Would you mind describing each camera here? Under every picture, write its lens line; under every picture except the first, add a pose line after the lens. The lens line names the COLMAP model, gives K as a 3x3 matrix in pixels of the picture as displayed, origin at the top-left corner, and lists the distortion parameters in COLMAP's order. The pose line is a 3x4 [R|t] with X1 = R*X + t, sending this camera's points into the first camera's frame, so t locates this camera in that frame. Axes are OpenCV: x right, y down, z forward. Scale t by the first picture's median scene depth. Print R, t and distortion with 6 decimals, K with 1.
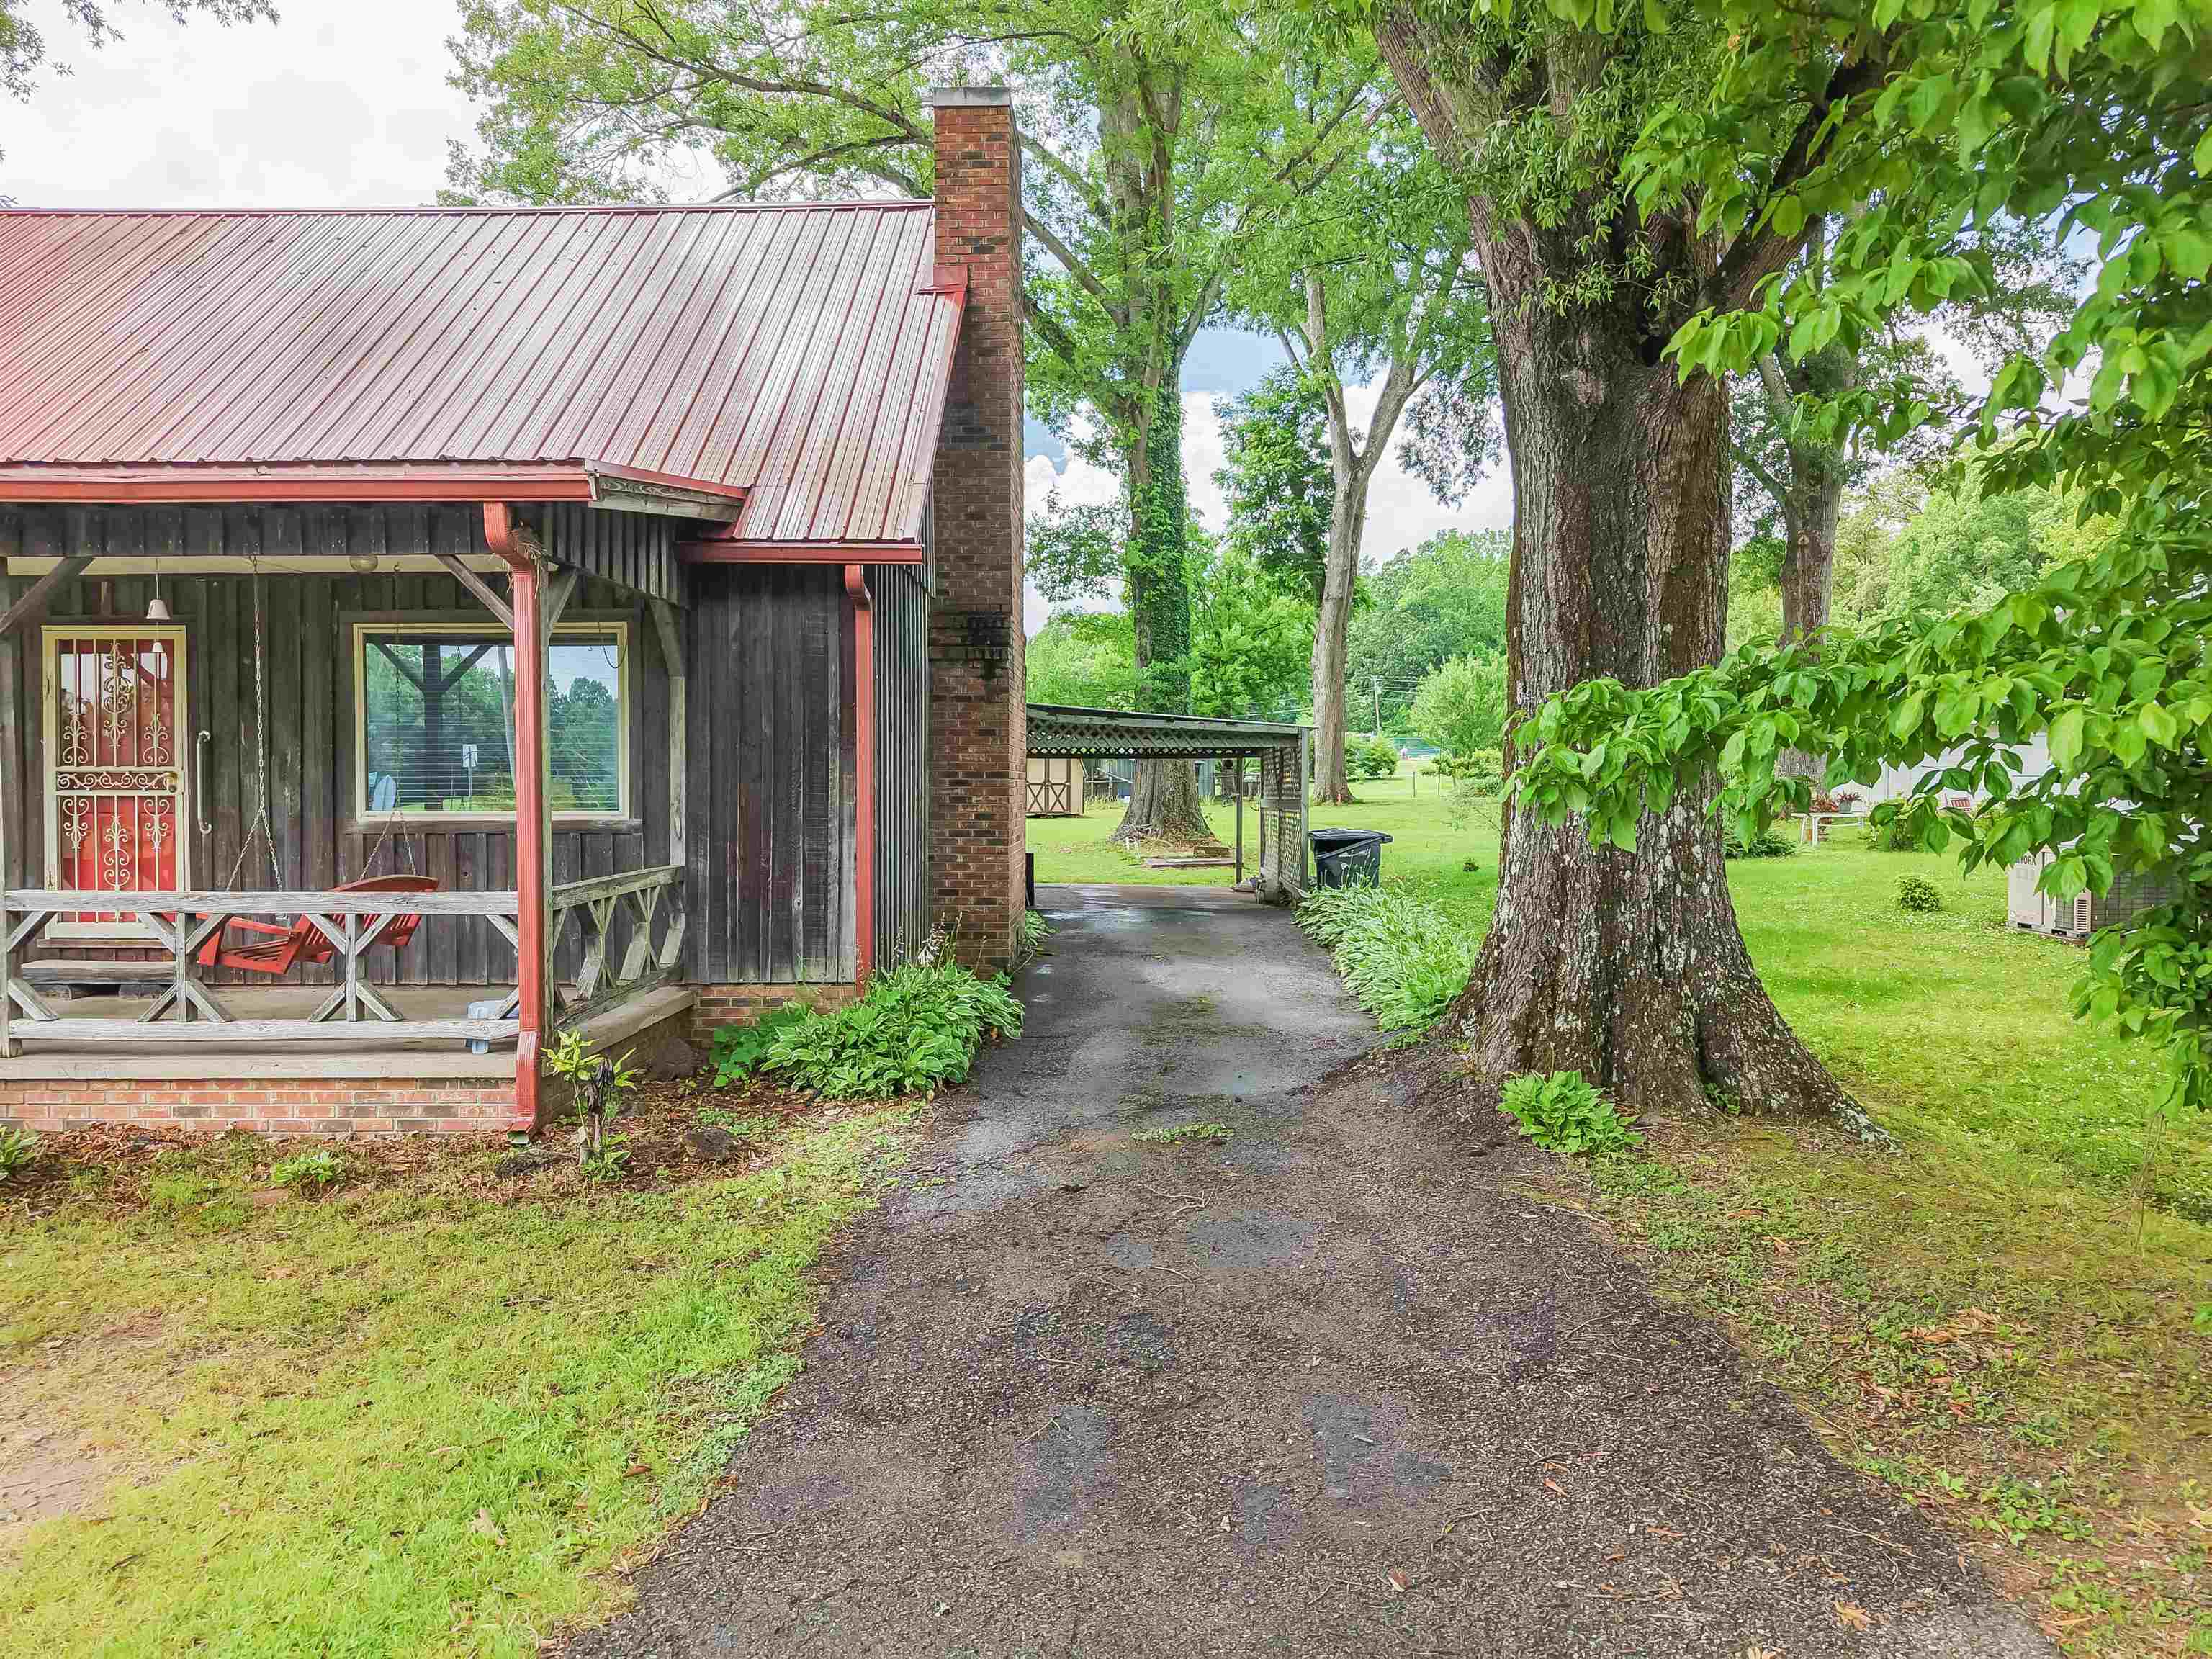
lens RADIAL K [[1567.9, 0, 1106.0], [0, 1567.9, 829.5], [0, 0, 1]] dist [0.072279, -0.088485]
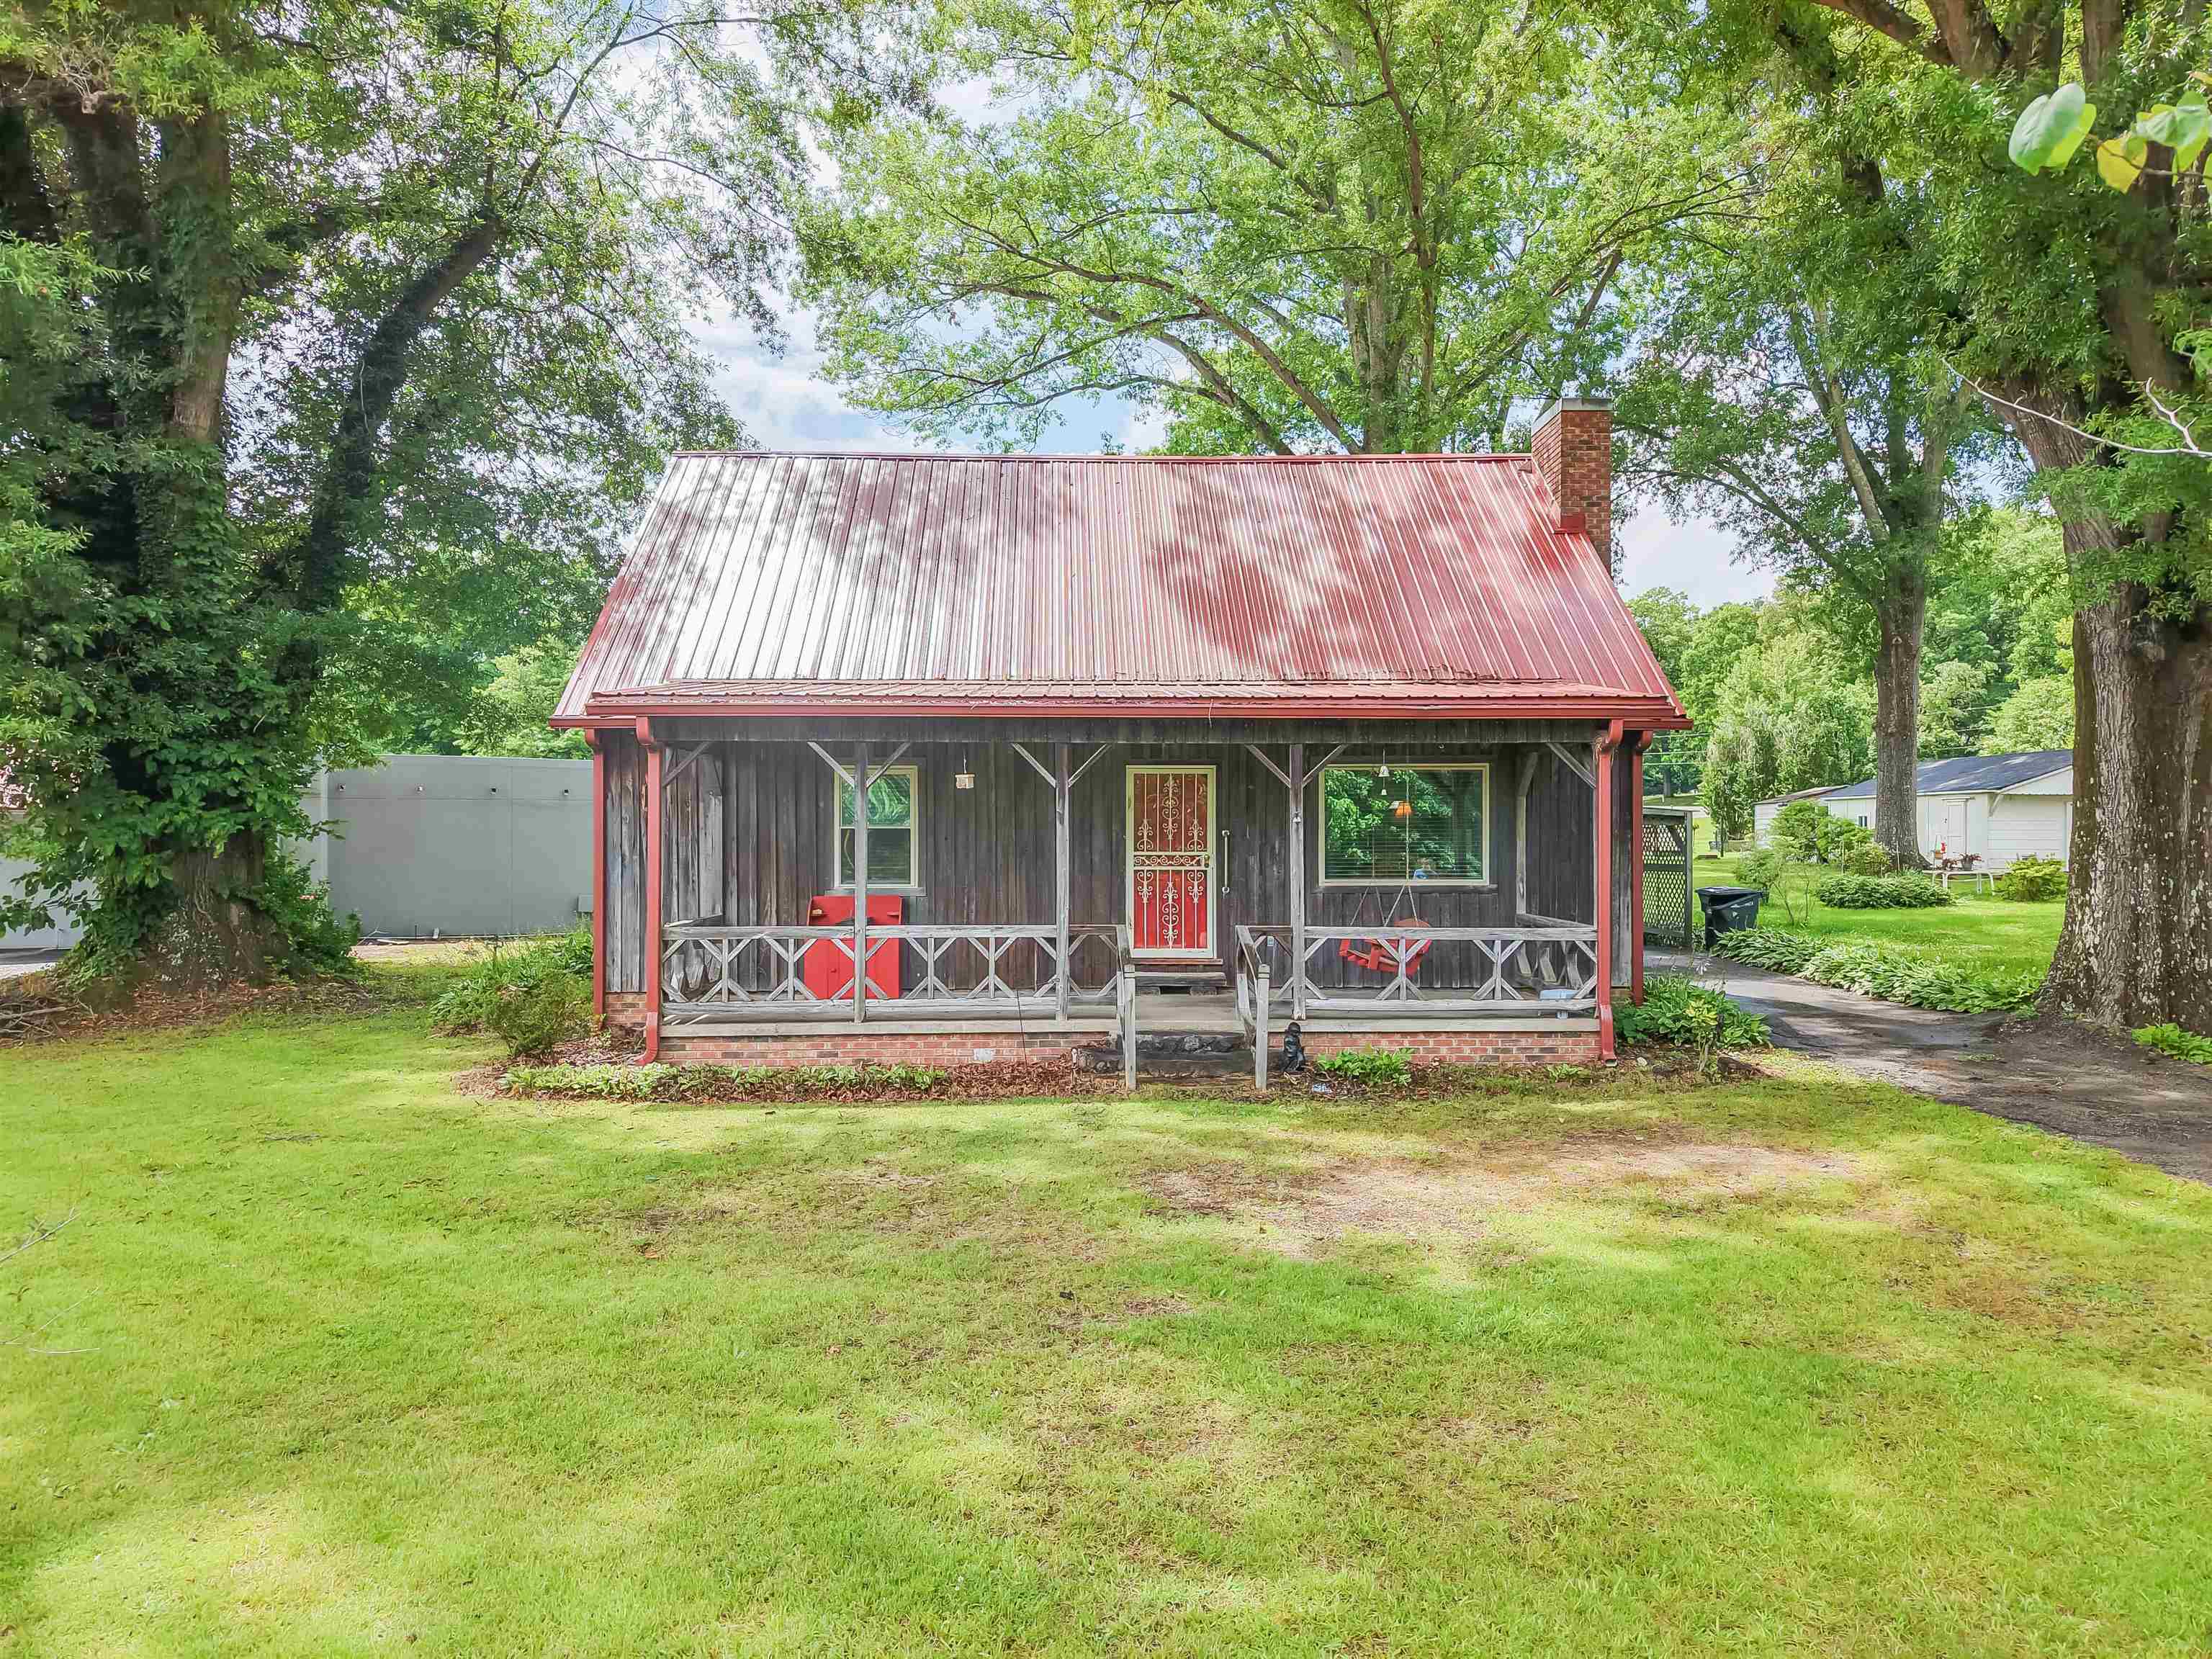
lens RADIAL K [[1567.9, 0, 1106.0], [0, 1567.9, 829.5], [0, 0, 1]] dist [0.072279, -0.088485]
pose [[0.998283, 0.000093, 0.058567, -0.793884], [0.001405, 0.999673, -0.025528, -0.021905], [-0.058550, 0.025566, 0.997957, -0.594828]]
